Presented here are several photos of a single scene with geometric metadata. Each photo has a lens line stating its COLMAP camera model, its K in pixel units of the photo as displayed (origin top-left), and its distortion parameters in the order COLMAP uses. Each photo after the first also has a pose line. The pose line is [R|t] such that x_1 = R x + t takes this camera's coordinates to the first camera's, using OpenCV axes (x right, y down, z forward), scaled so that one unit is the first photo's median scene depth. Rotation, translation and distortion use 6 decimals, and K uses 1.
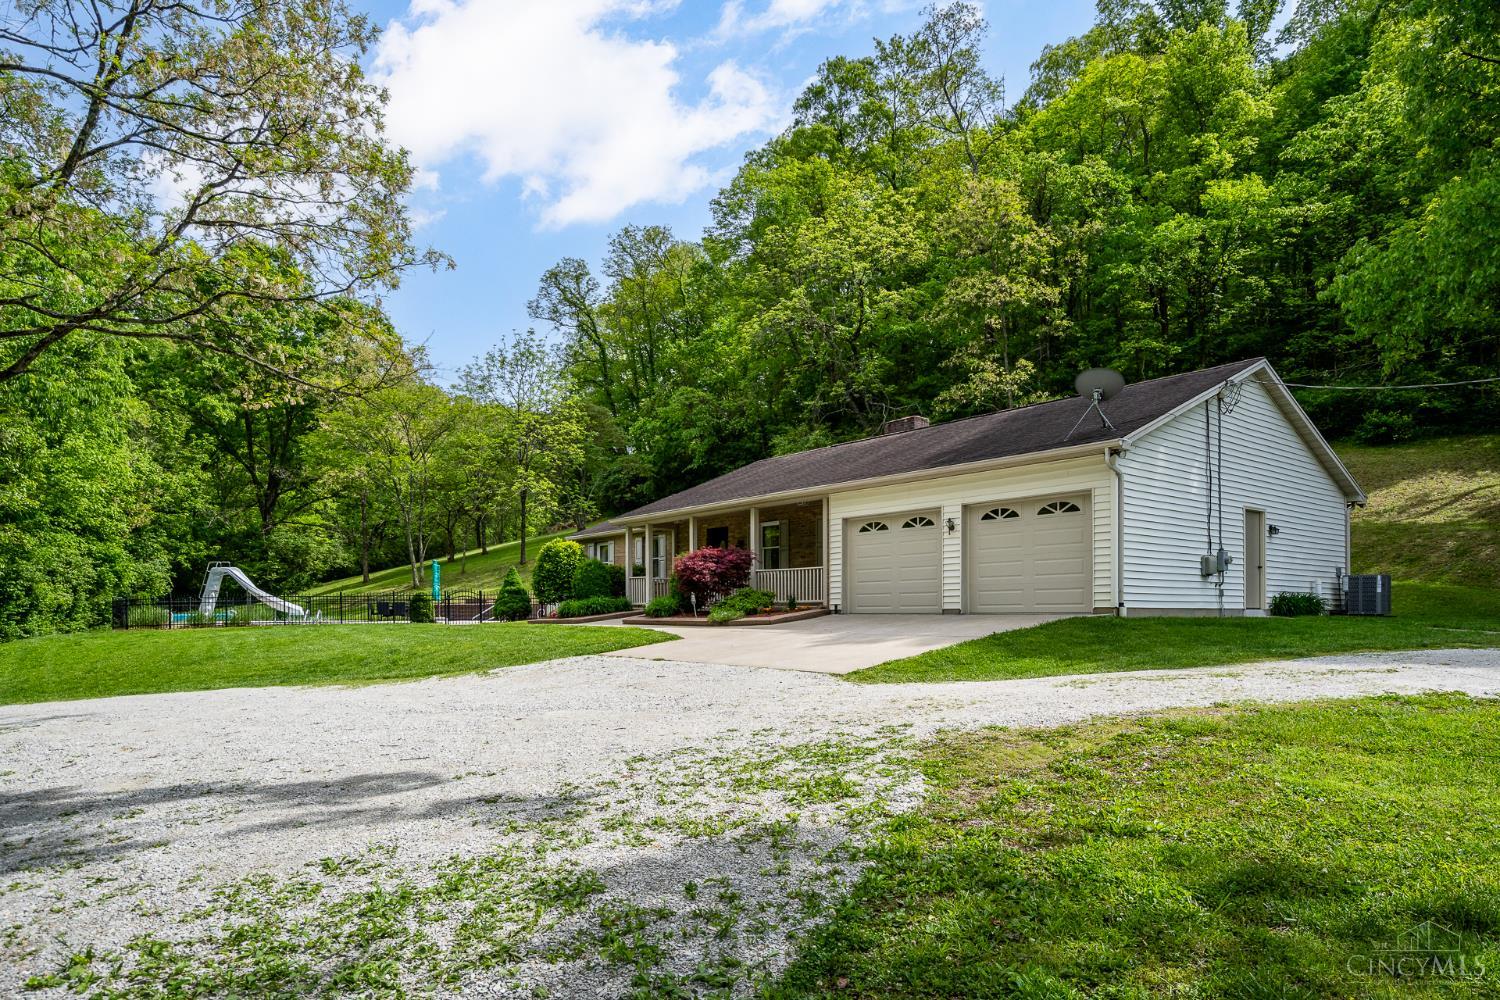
lens RADIAL K [[908.8, 0, 787.4], [0, 908.8, 612.0], [0, 0, 1]] dist [0.002315, 0.000873]
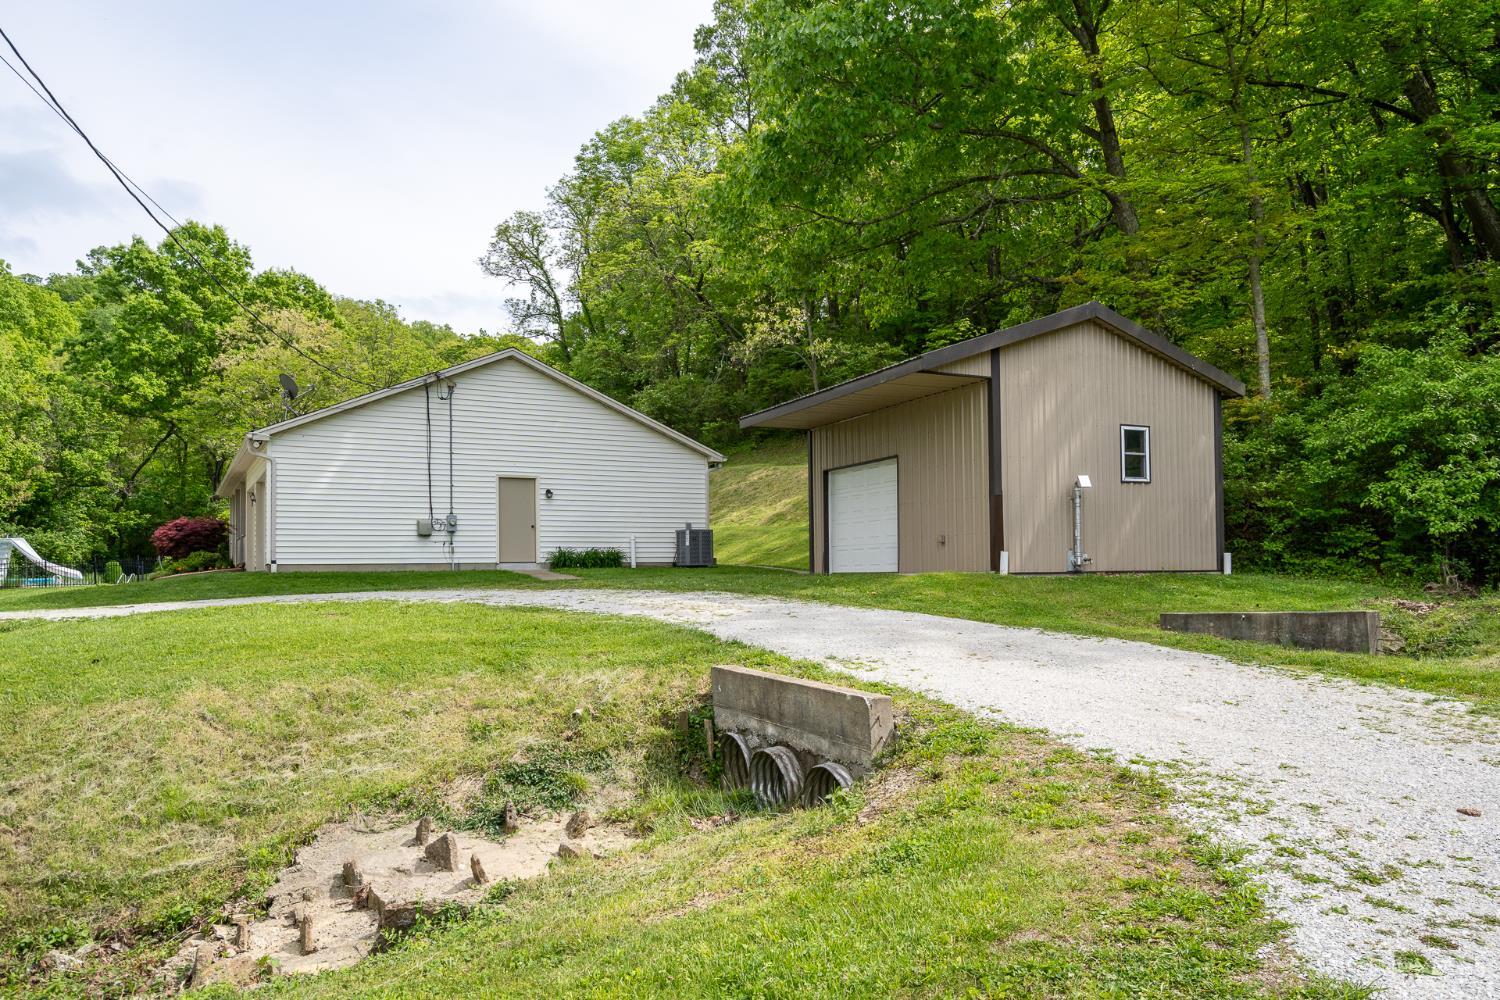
lens RADIAL K [[1040.5, 0, 753.0], [0, 1040.5, 534.5], [0, 0, 1]] dist [0.007488, 0.000322]
pose [[0.983265, -0.019373, -0.181150, 0.468889], [0.013117, 0.999278, -0.035669, 0.005164], [0.181710, 0.032696, 0.982808, -0.110094]]
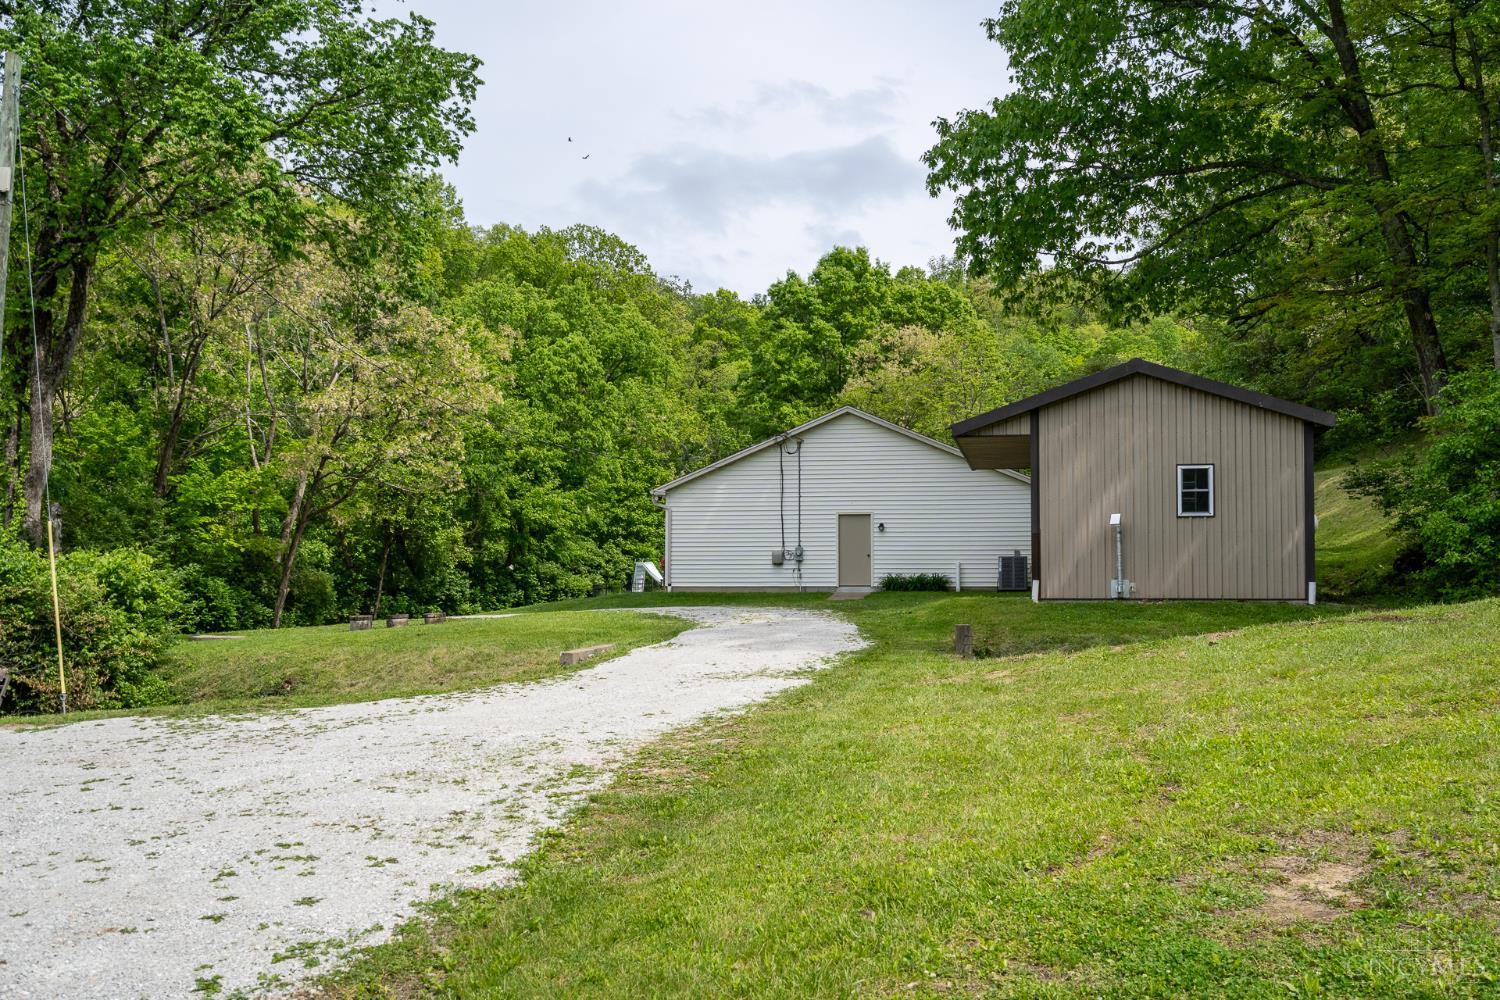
lens RADIAL K [[1319.2, 0, 750.0], [0, 1319.2, 500.0], [0, 0, 1]] dist [-0.005735, -0.001214]
pose [[0.674892, -0.055911, -0.735795, 0.837667], [0.000041, 0.997128, -0.075731, 0.007599], [0.737916, 0.051080, 0.672957, -0.203641]]
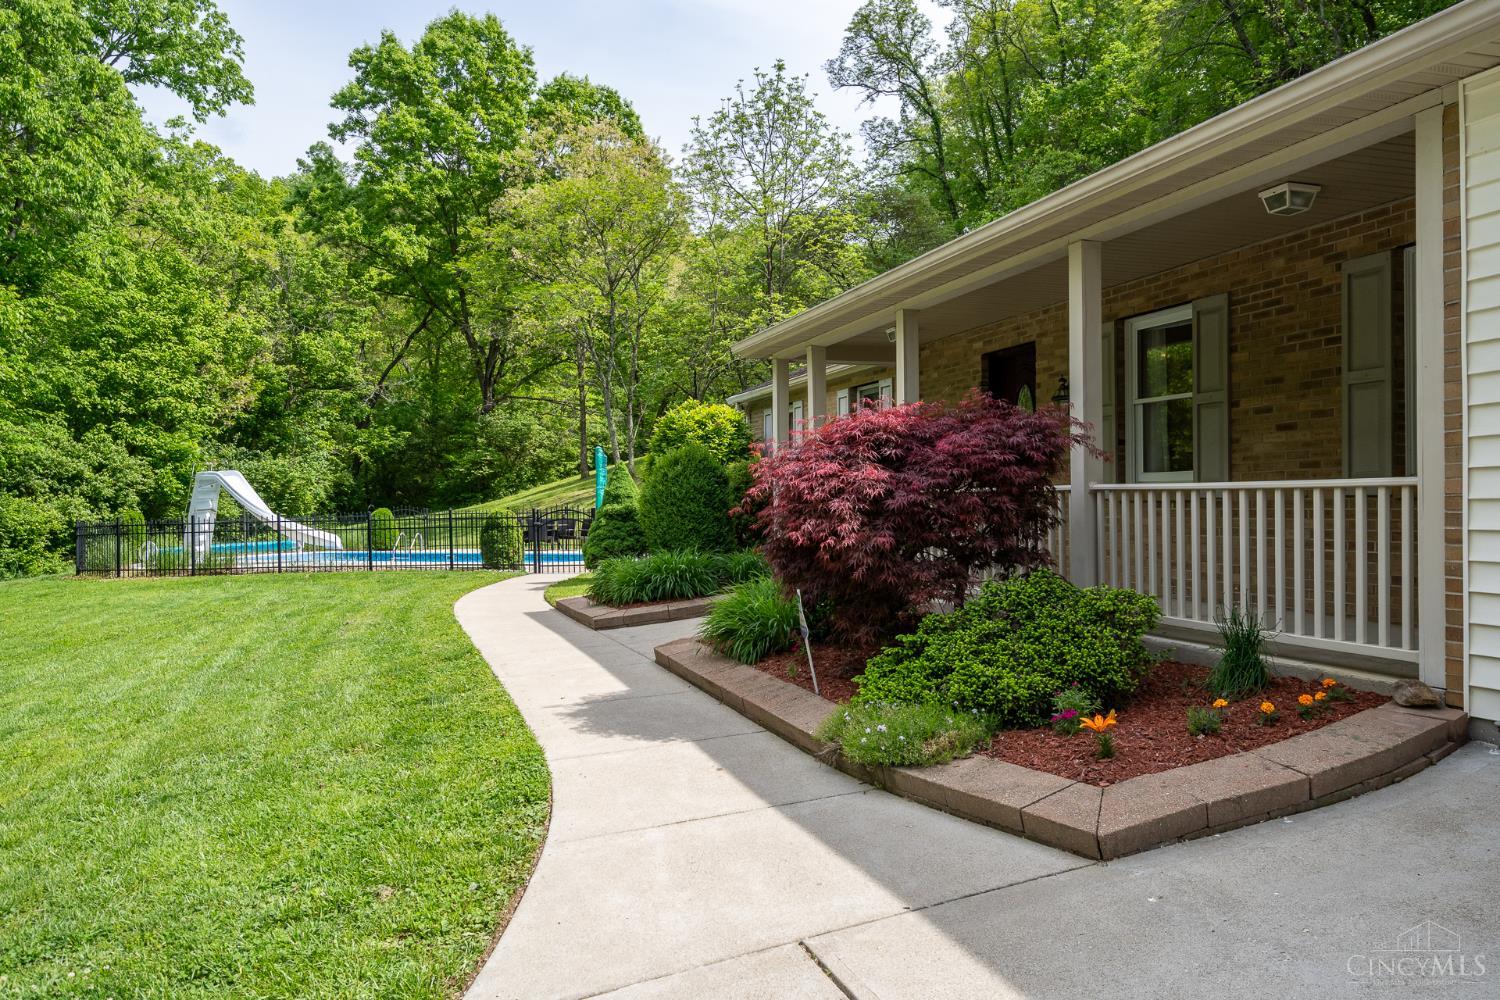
lens RADIAL K [[1173.7, 0, 779.2], [0, 1173.7, 494.1], [0, 0, 1]] dist [0.007524, 0.002029]
pose [[0.931388, -0.008486, -0.363928, 0.002196], [0.006737, 0.999959, -0.006075, -0.023054], [0.363965, 0.003207, 0.931407, 0.361385]]
